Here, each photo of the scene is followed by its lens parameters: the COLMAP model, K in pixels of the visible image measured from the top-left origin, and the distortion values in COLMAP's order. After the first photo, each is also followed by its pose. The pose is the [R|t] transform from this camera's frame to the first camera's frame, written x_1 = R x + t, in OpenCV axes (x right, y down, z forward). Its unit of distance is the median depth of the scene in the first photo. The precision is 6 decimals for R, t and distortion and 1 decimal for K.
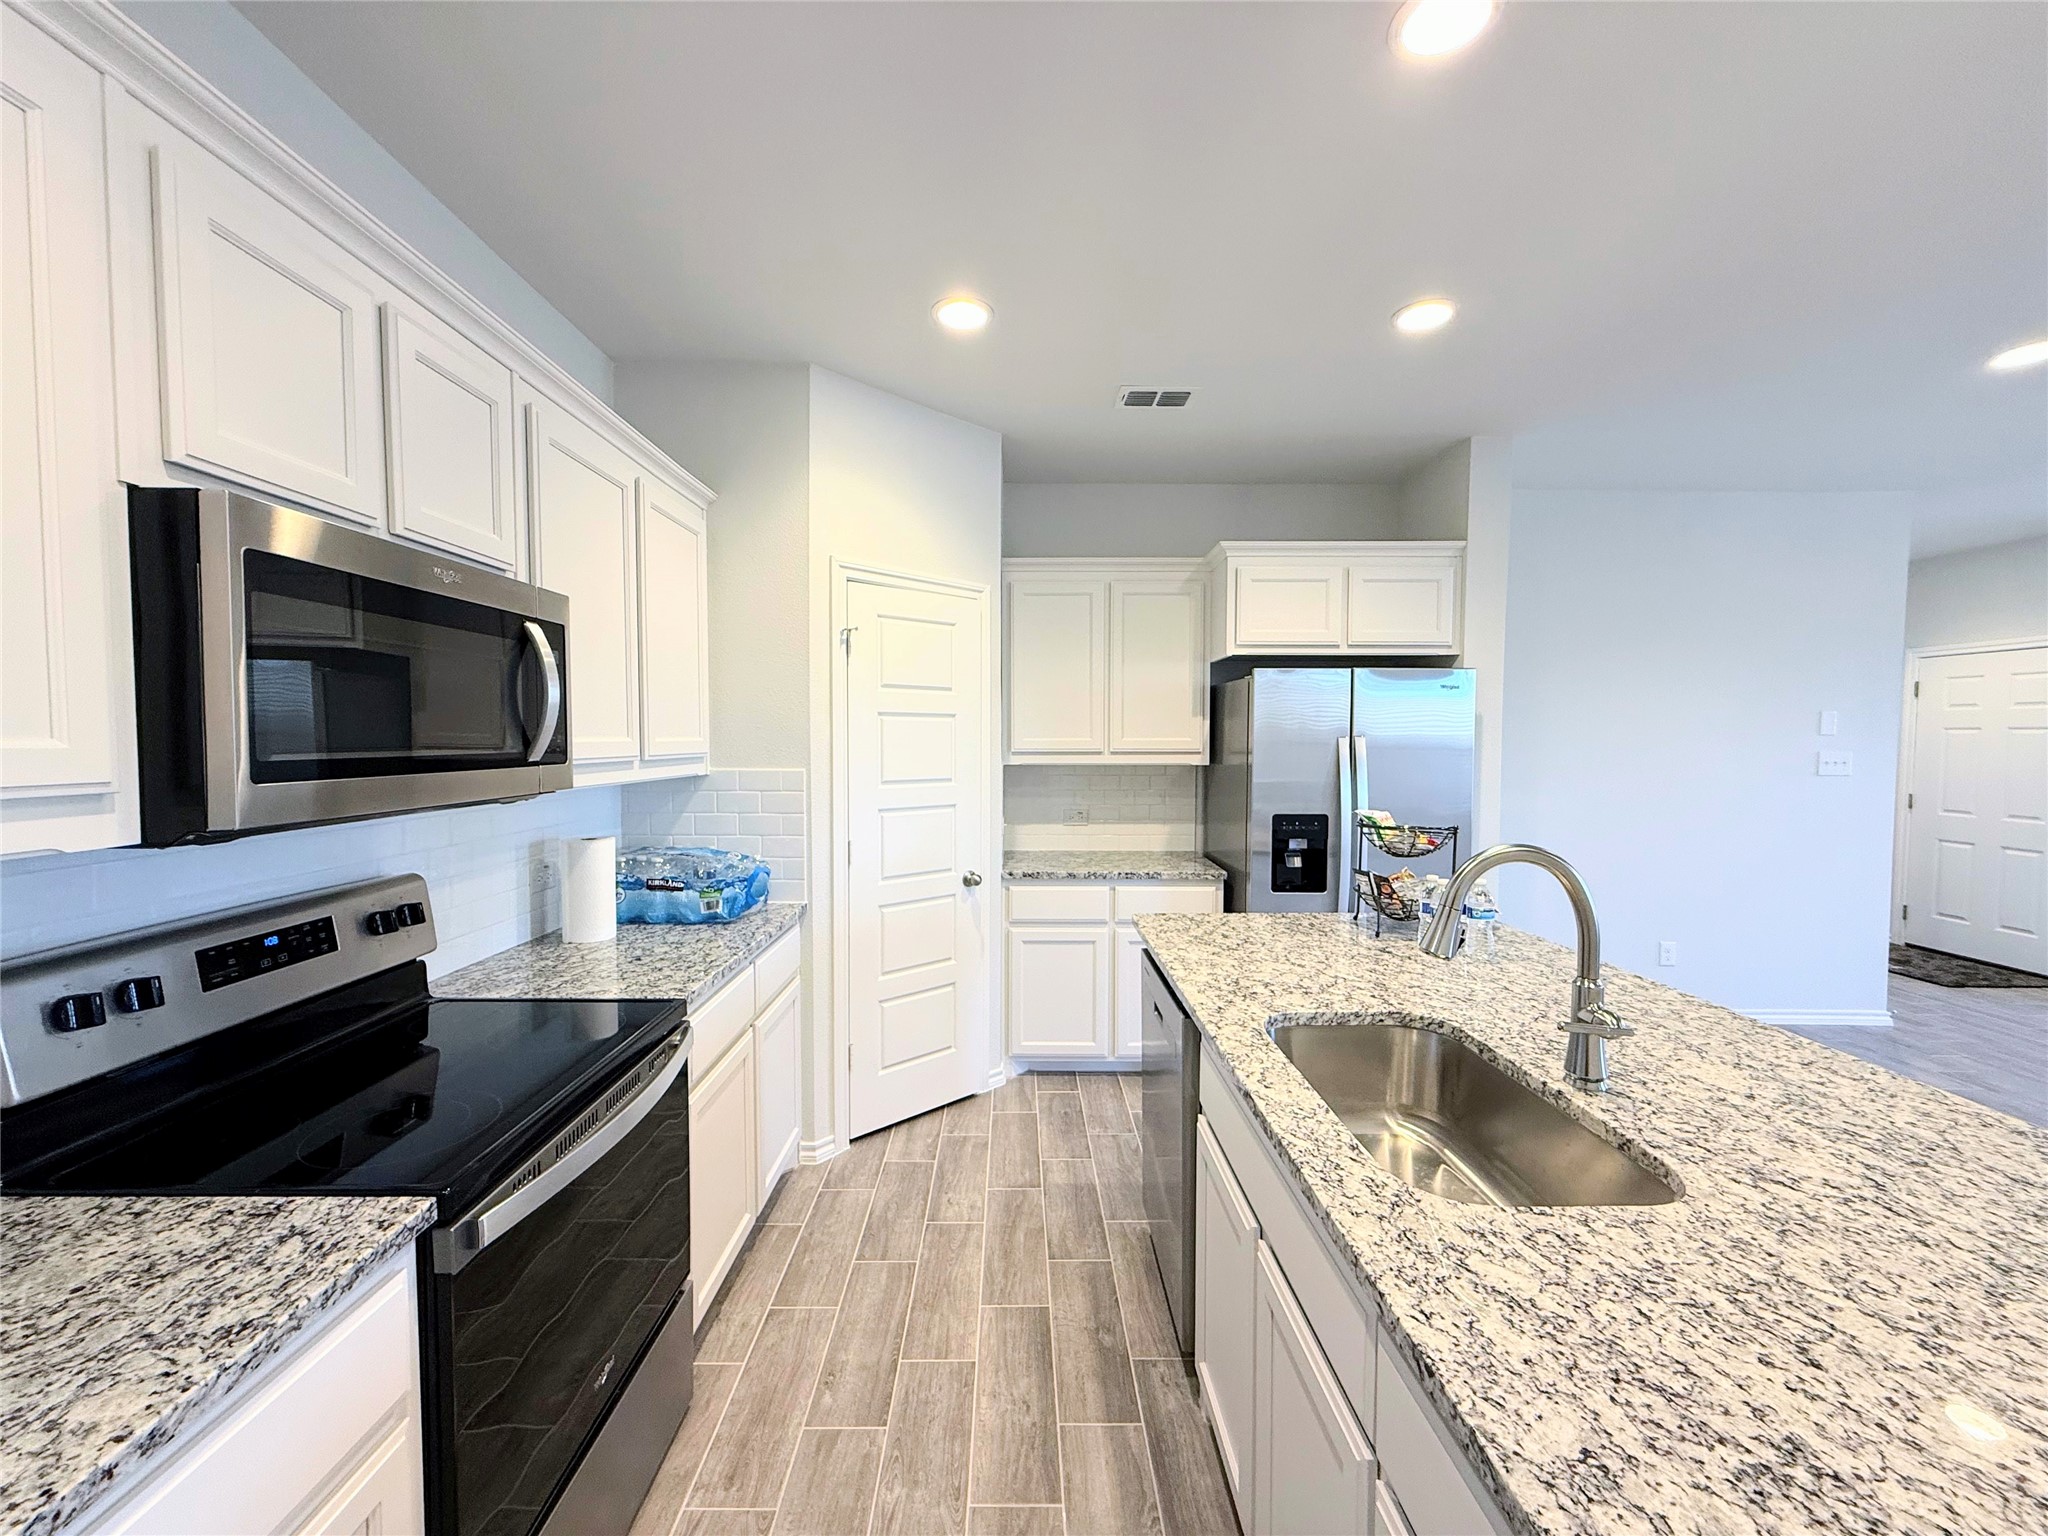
lens RADIAL K [[817.2, 0, 1023.6], [0, 817.2, 768.8], [0, 0, 1]] dist [-0.005335, 0.002379]
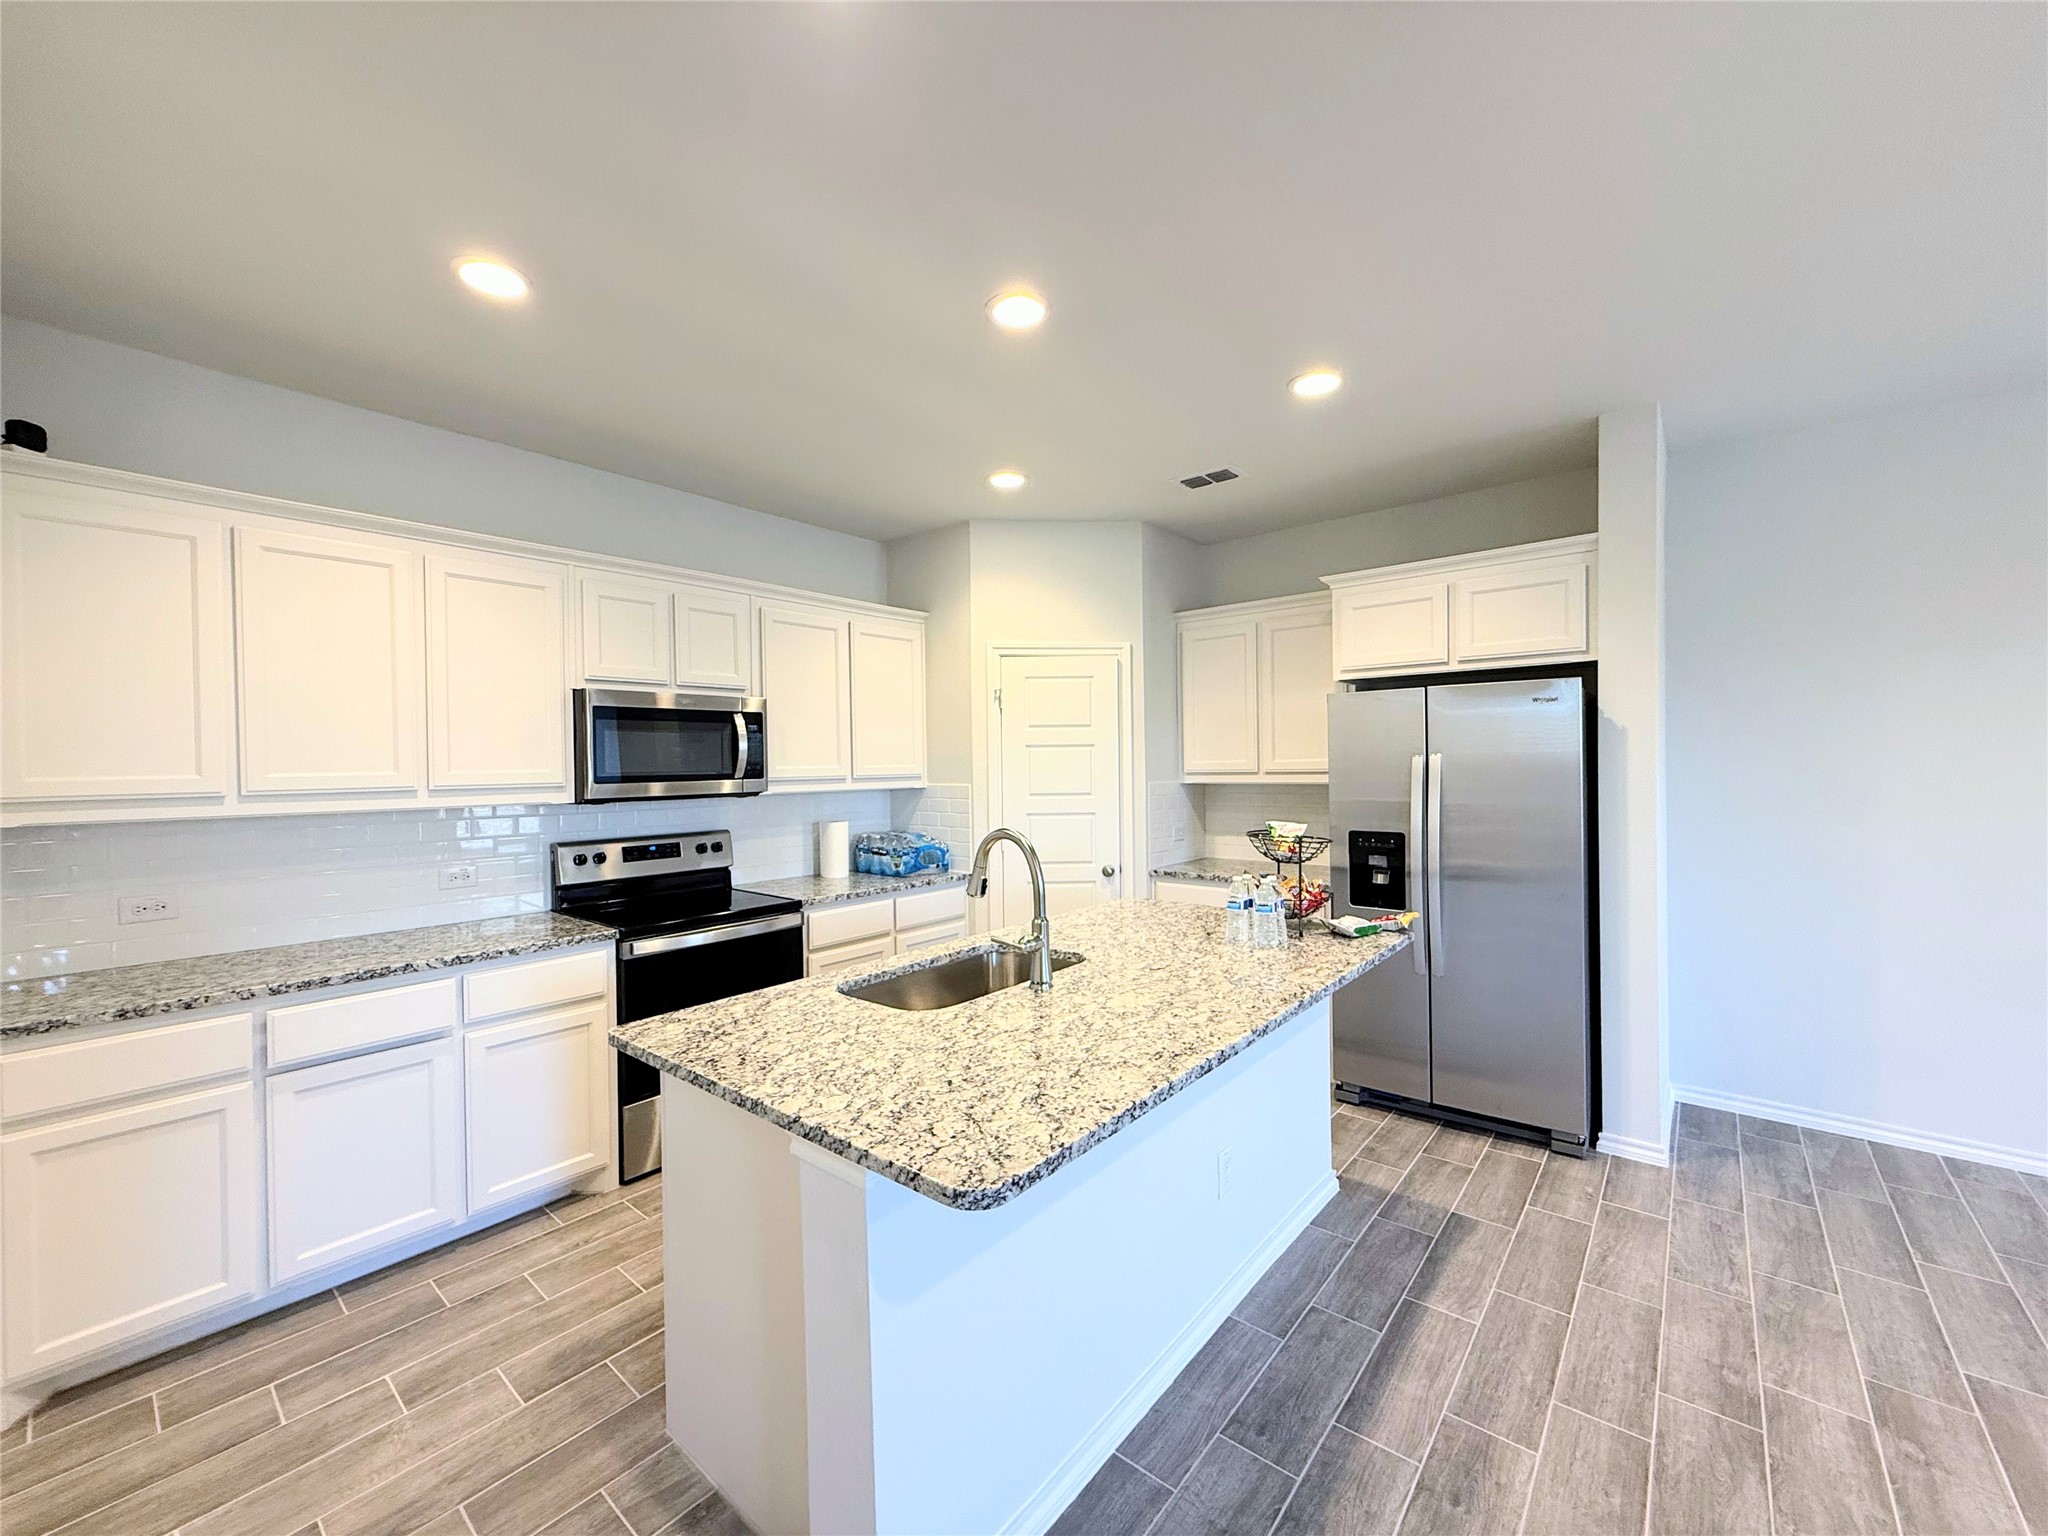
lens RADIAL K [[817.2, 0, 1017.5], [0, 817.2, 769.1], [0, 0, 1]] dist [-0.005335, 0.002379]
pose [[0.759663, -0.007777, -0.650271, 0.887811], [-0.010818, 0.999639, -0.024593, 0.009123], [0.650227, 0.025717, 0.759304, -0.107424]]
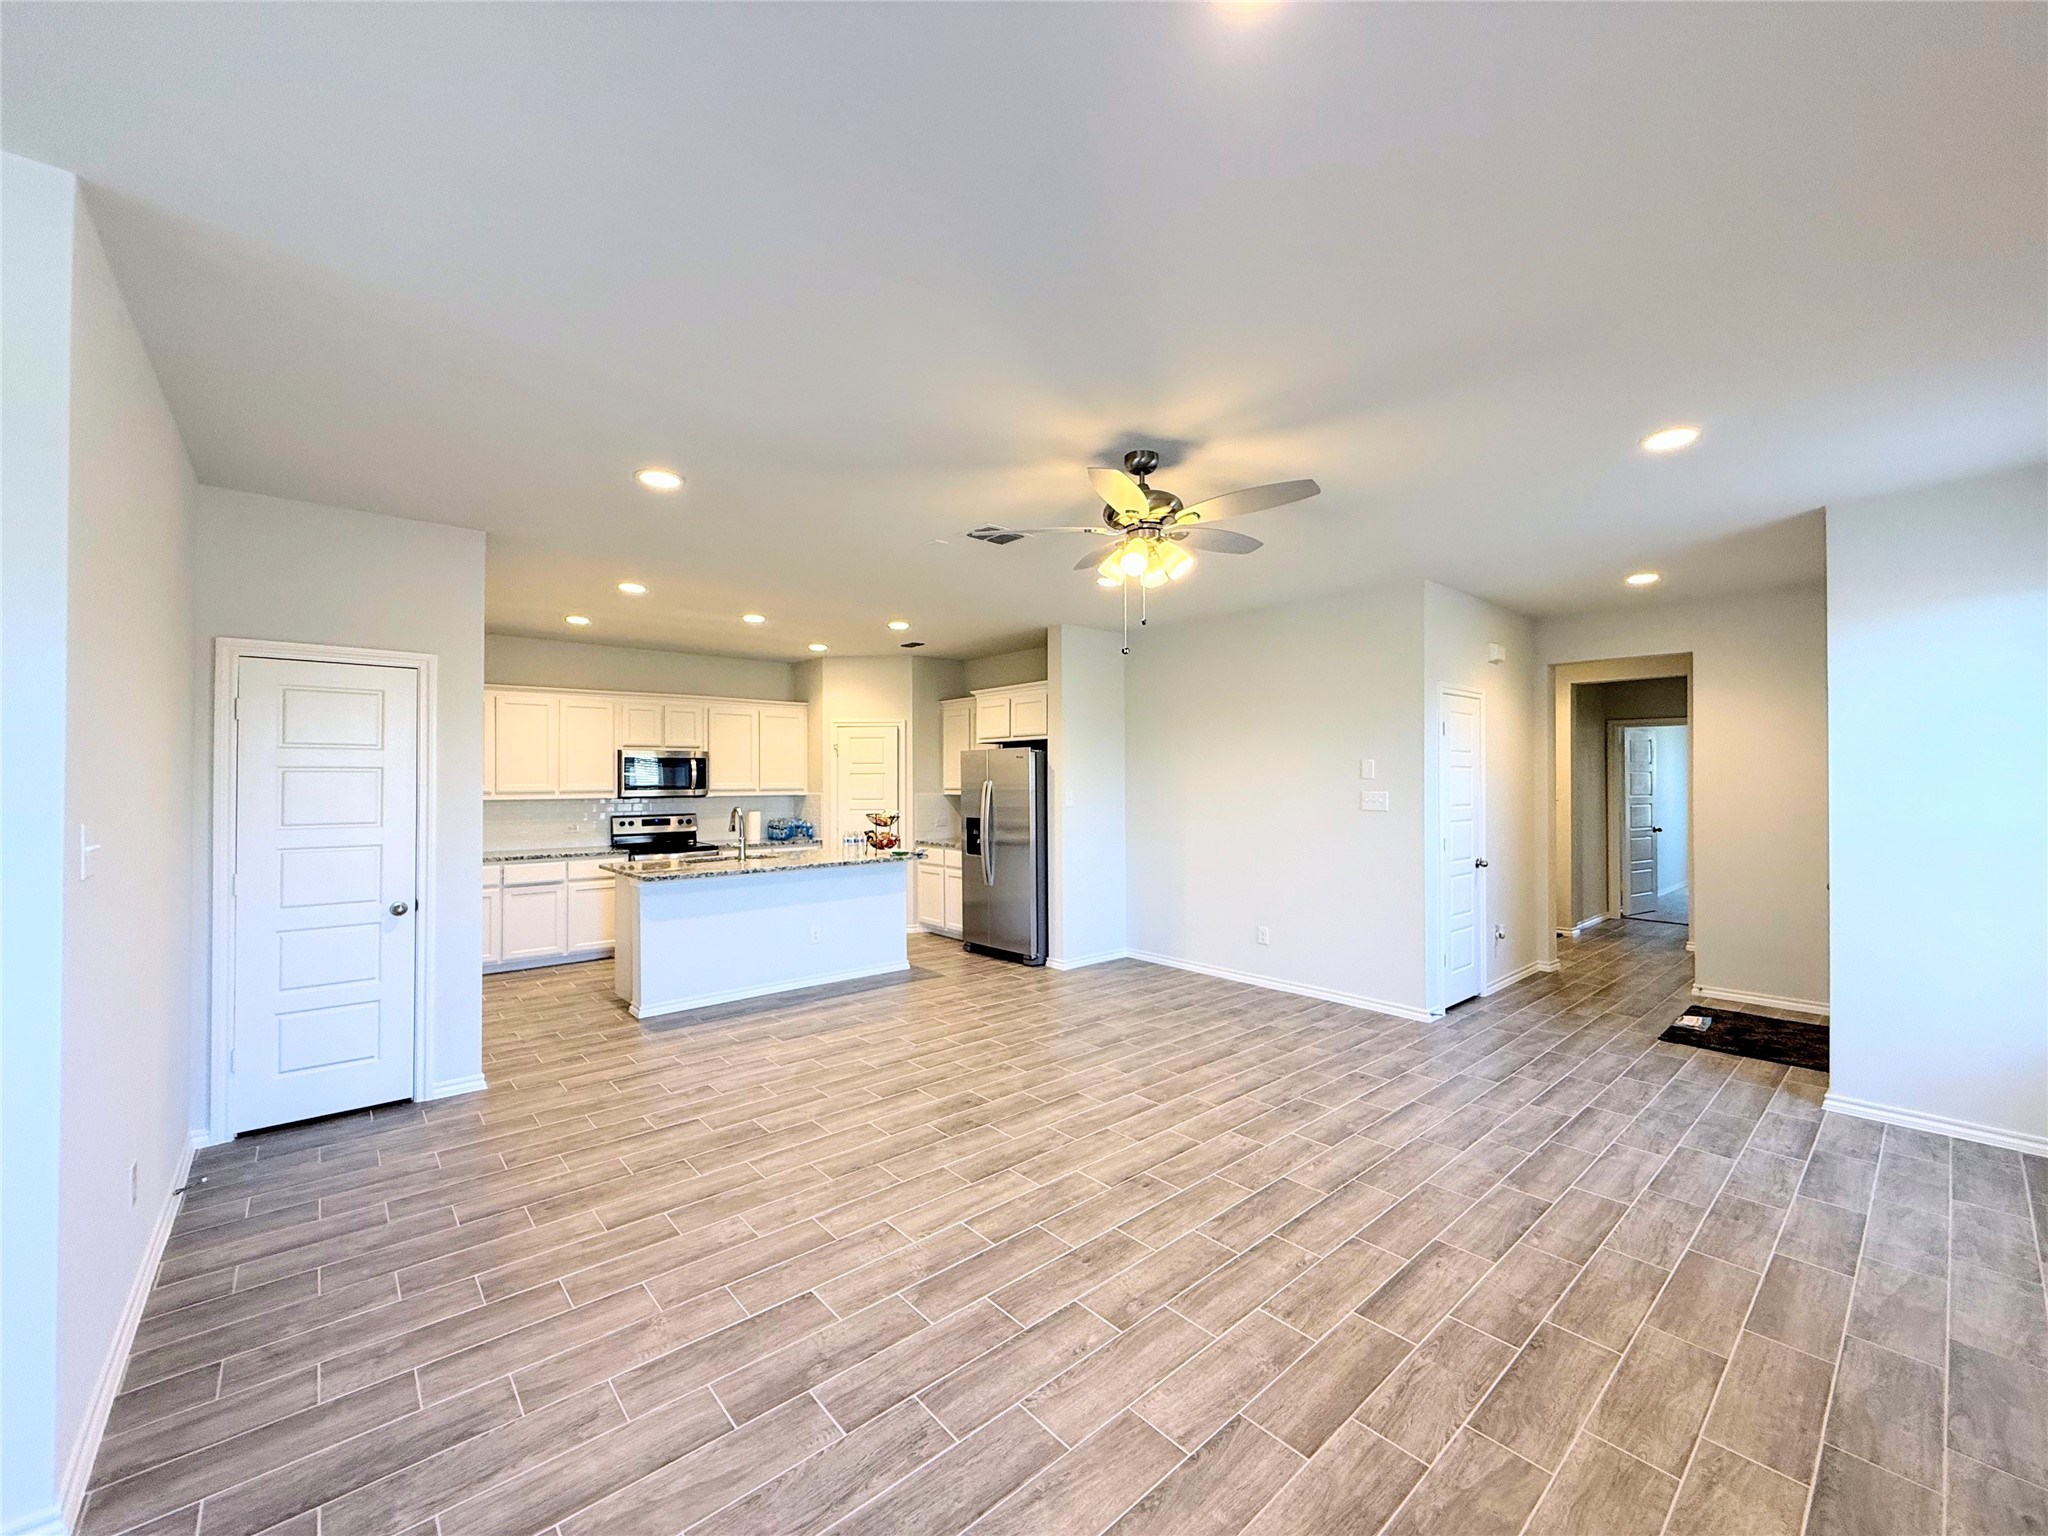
lens RADIAL K [[817.2, 0, 1020.2], [0, 817.2, 772.2], [0, 0, 1]] dist [-0.005335, 0.002379]
pose [[0.652425, -0.010382, -0.757783, 2.722607], [-0.025190, 0.999057, -0.035376, 0.011124], [0.757435, 0.042168, 0.651547, -0.416759]]
